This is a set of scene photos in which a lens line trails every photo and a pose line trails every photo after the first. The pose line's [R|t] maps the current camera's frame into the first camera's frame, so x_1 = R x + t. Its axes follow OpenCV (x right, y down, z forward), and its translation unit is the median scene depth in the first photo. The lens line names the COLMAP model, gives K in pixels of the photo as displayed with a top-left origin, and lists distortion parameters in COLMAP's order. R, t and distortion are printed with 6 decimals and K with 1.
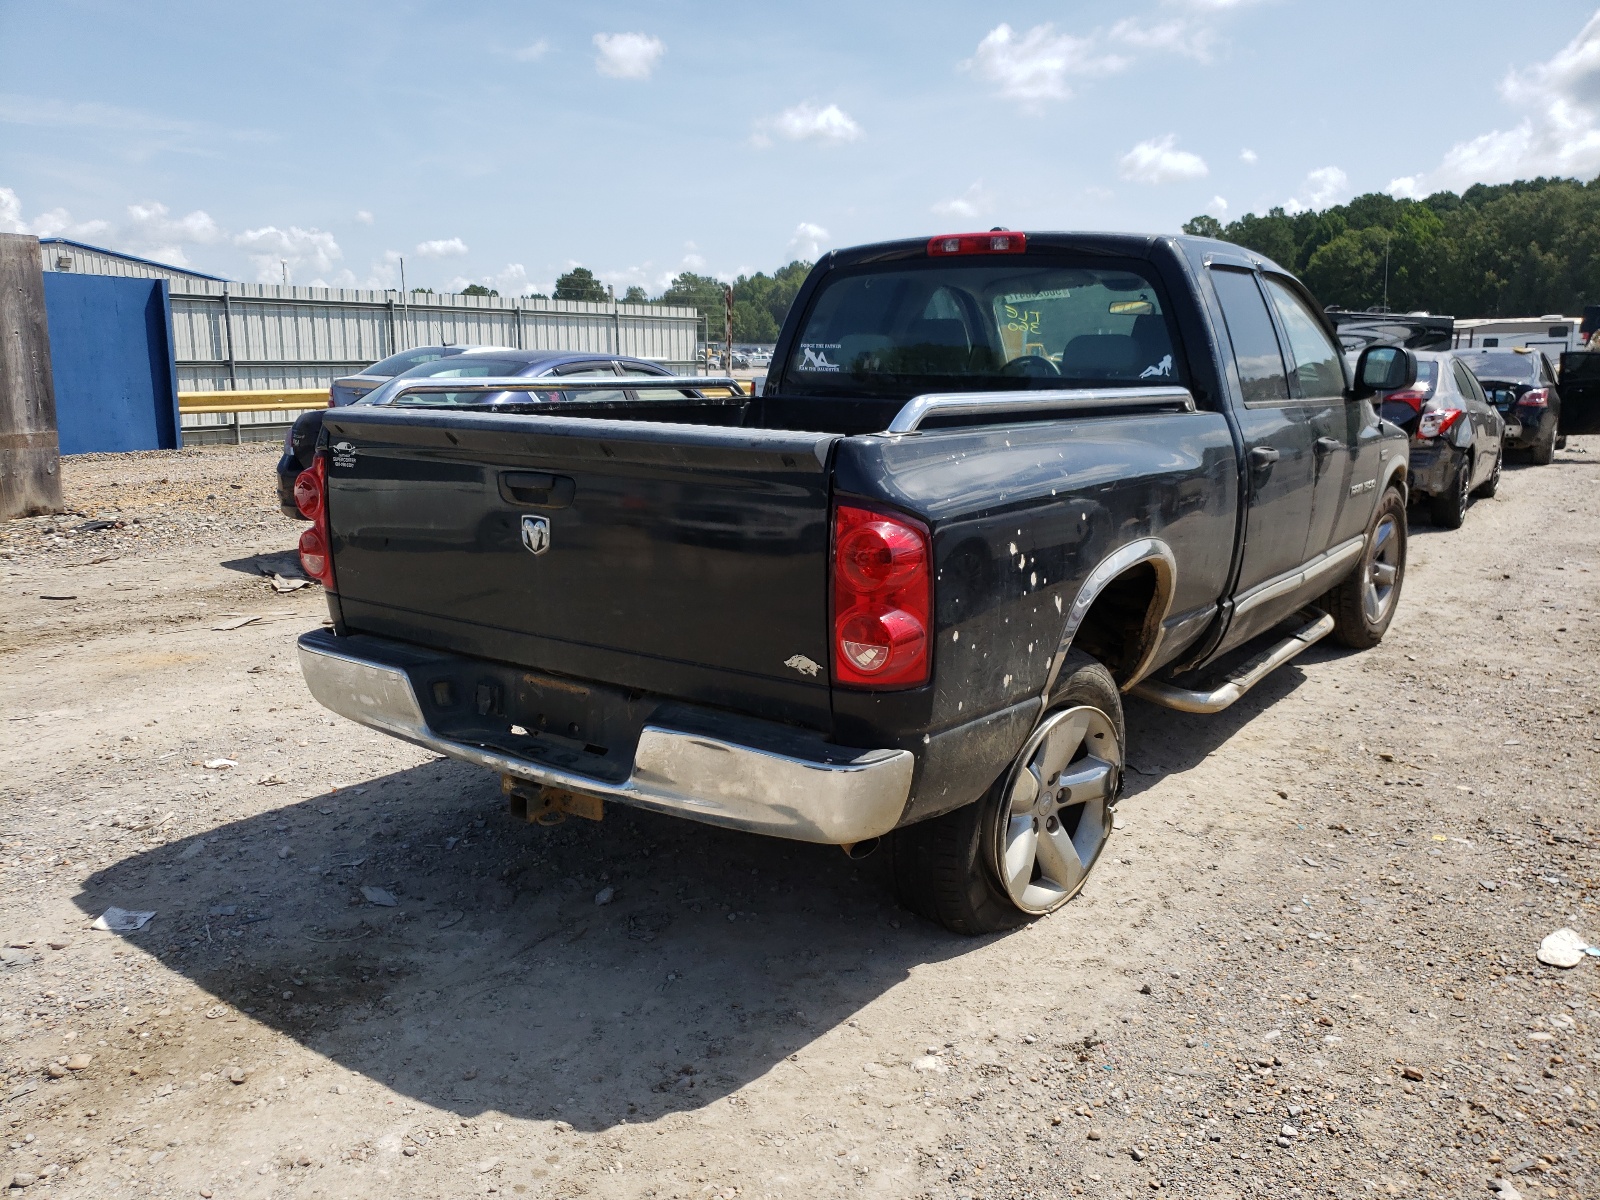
lens RADIAL K [[1211.9, 0, 800.0], [0, 1211.9, 600.0], [0, 0, 1]] dist [0.012417, 0.007332]
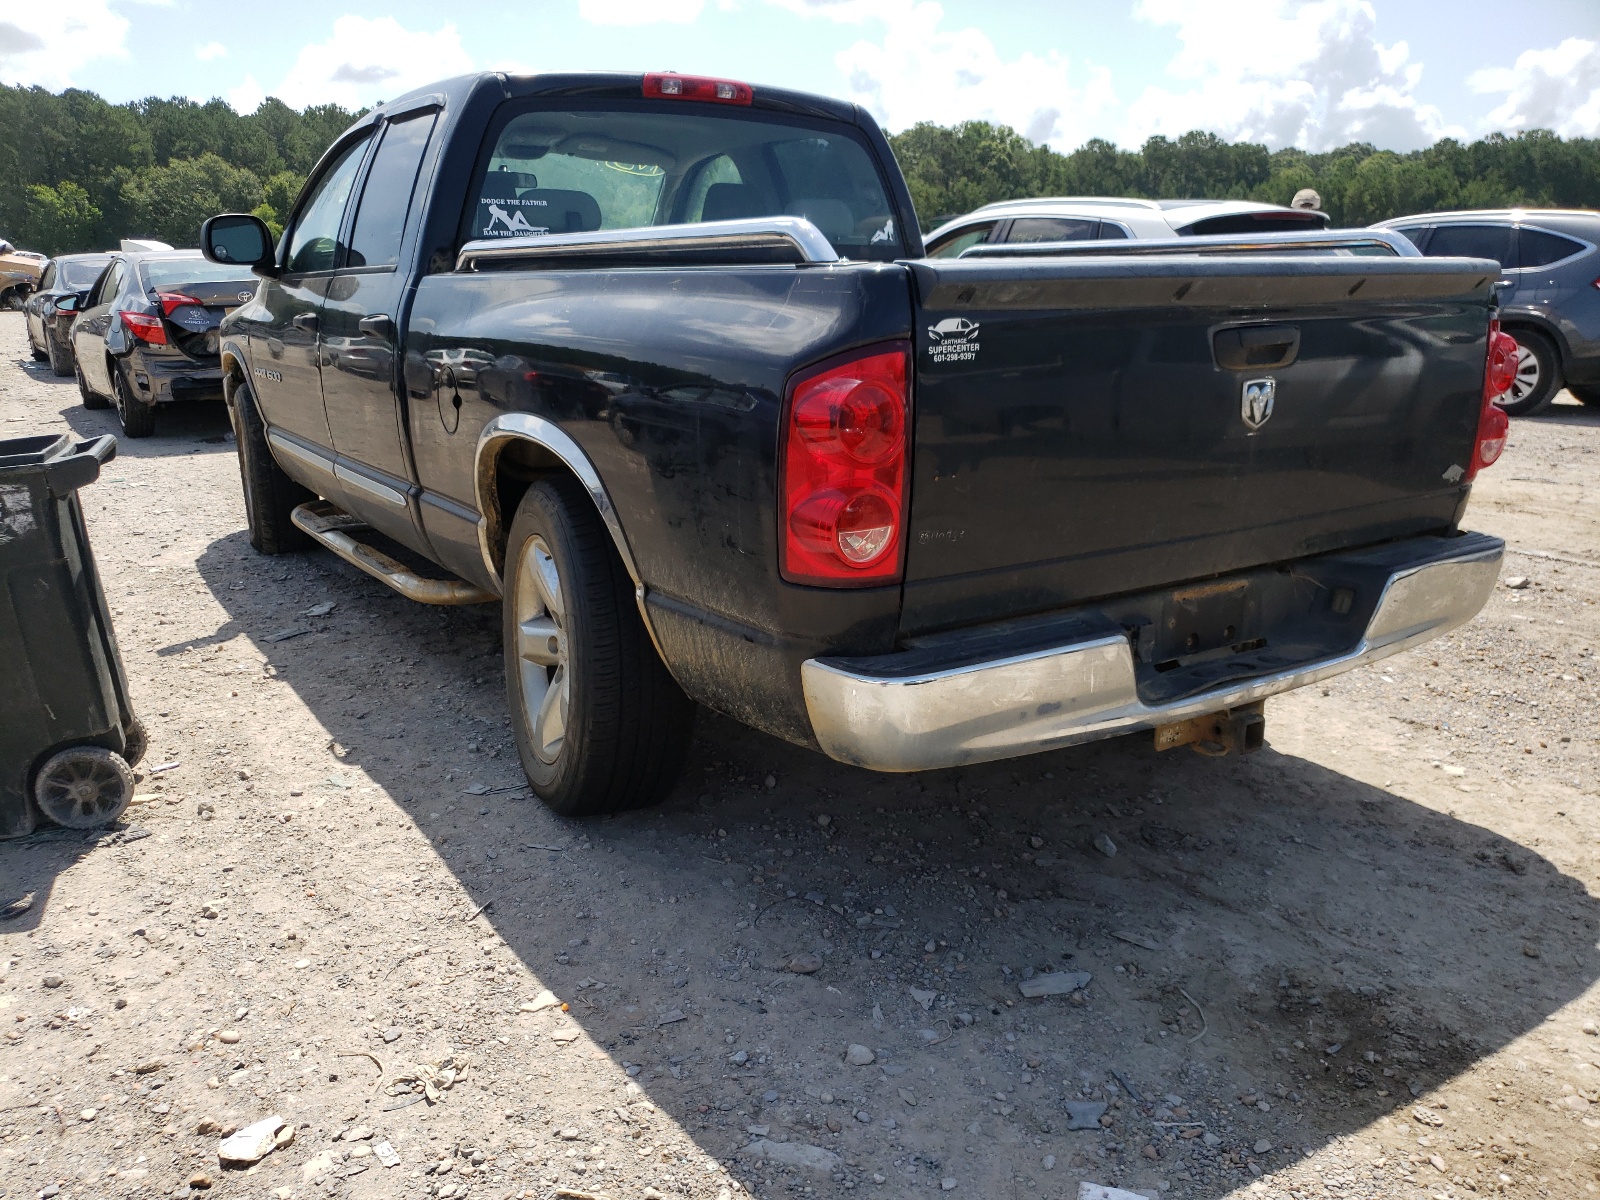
lens RADIAL K [[1211.9, 0, 800.0], [0, 1211.9, 600.0], [0, 0, 1]] dist [0.012417, 0.007332]
pose [[0.391985, -0.252166, 0.884737, -1.016360], [0.190618, 0.963093, 0.190045, -0.130644], [-0.900007, 0.094152, 0.425585, 0.869399]]
